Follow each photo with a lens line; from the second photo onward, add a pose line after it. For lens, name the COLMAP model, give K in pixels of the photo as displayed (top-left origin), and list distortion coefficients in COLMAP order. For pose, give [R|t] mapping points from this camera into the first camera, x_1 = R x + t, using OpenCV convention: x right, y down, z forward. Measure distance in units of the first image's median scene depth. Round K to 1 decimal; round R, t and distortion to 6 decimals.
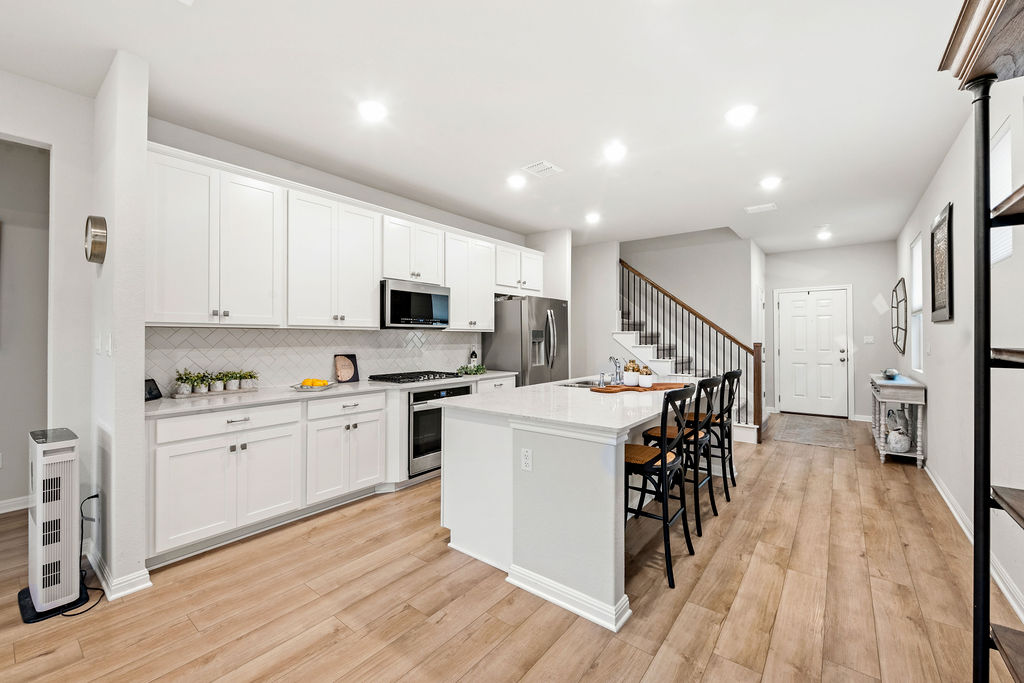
lens RADIAL K [[411.2, 0, 506.5], [0, 411.2, 336.6], [0, 0, 1]] dist [-0.009791, -0.002169]
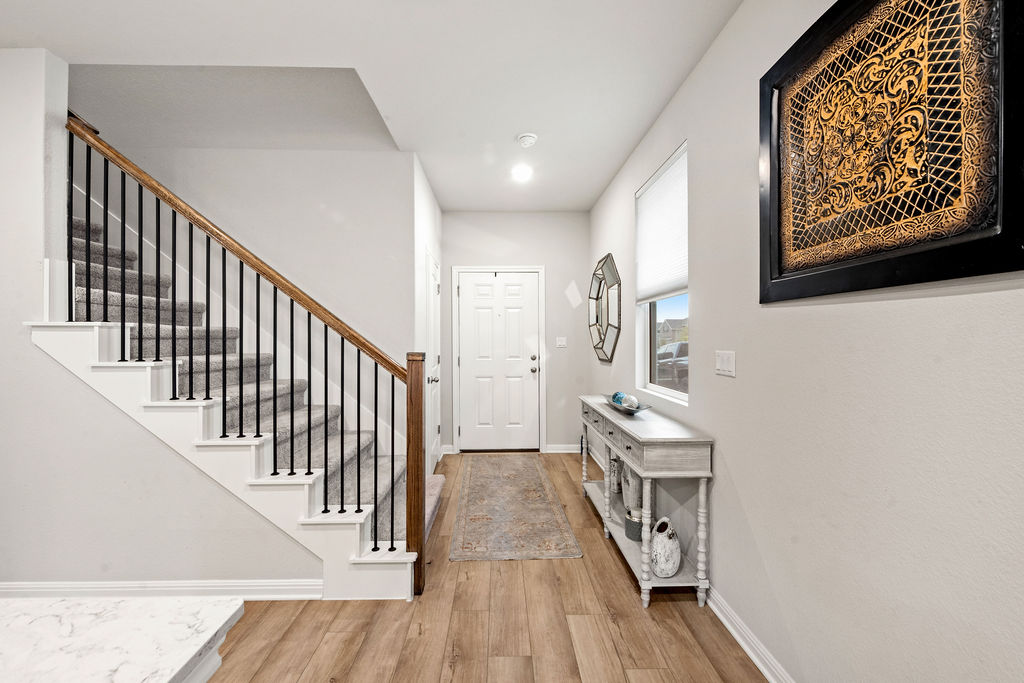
lens RADIAL K [[411.2, 0, 510.2], [0, 411.2, 340.5], [0, 0, 1]] dist [-0.009791, -0.002169]
pose [[0.759832, -0.004130, 0.650107, 0.384473], [-0.000187, 0.999978, 0.006571, -0.000328], [-0.650120, -0.005115, 0.759814, 0.572456]]
